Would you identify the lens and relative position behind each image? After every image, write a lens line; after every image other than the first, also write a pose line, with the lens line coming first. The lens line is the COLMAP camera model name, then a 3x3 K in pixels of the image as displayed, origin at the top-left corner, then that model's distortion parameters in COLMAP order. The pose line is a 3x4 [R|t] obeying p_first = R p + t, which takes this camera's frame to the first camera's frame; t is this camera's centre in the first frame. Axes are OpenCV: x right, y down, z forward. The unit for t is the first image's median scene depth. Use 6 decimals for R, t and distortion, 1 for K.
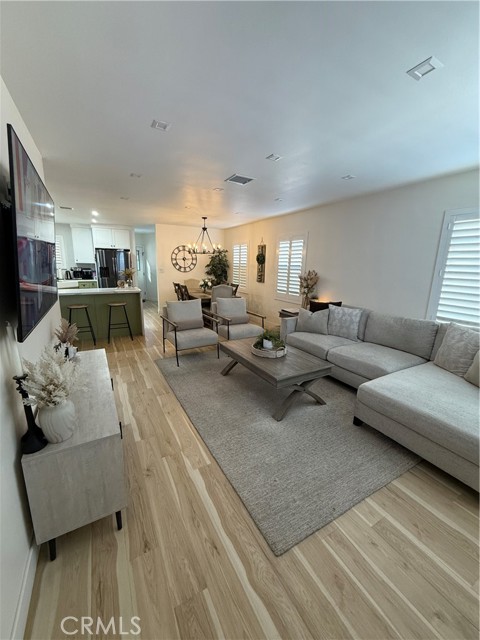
lens RADIAL K [[258.5, 0, 244.9], [0, 258.5, 314.5], [0, 0, 1]] dist [0.022655, 0.000119]
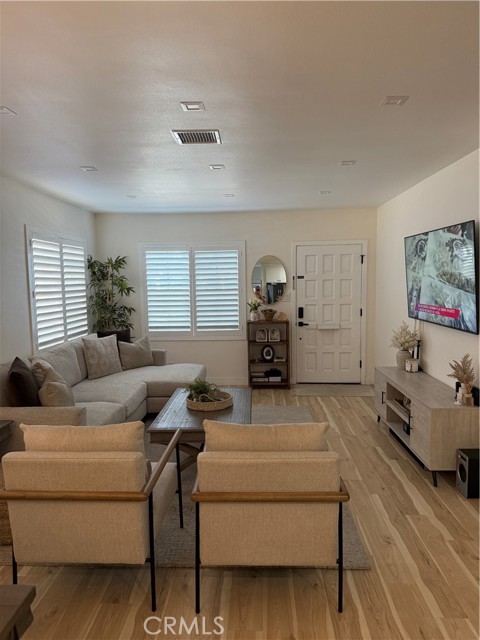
lens RADIAL K [[455.9, 0, 243.2], [0, 455.9, 318.7], [0, 0, 1]] dist [0.042659, -0.001212]
pose [[-0.846752, -0.050407, 0.529594, -0.671372], [0.115263, 0.954471, 0.275137, -0.430055], [-0.519351, 0.294015, -0.802390, 1.941192]]
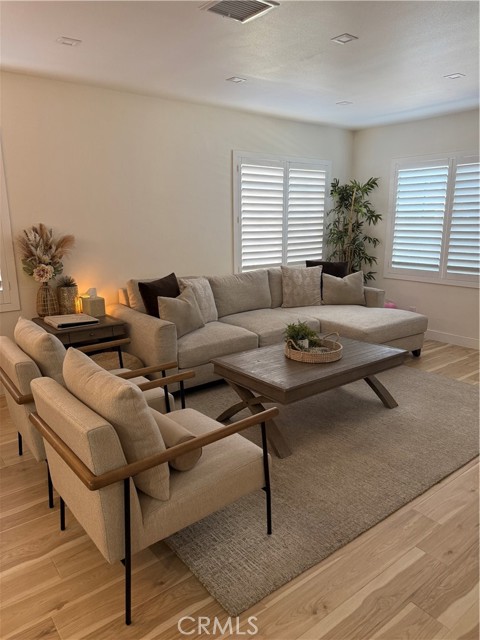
lens RADIAL K [[455.9, 0, 241.2], [0, 455.9, 323.0], [0, 0, 1]] dist [0.042659, -0.001212]
pose [[-0.140927, -0.237105, 0.961208, -0.908228], [0.221474, 0.938741, 0.264035, -0.246187], [-0.964929, 0.250092, -0.079781, 1.258243]]
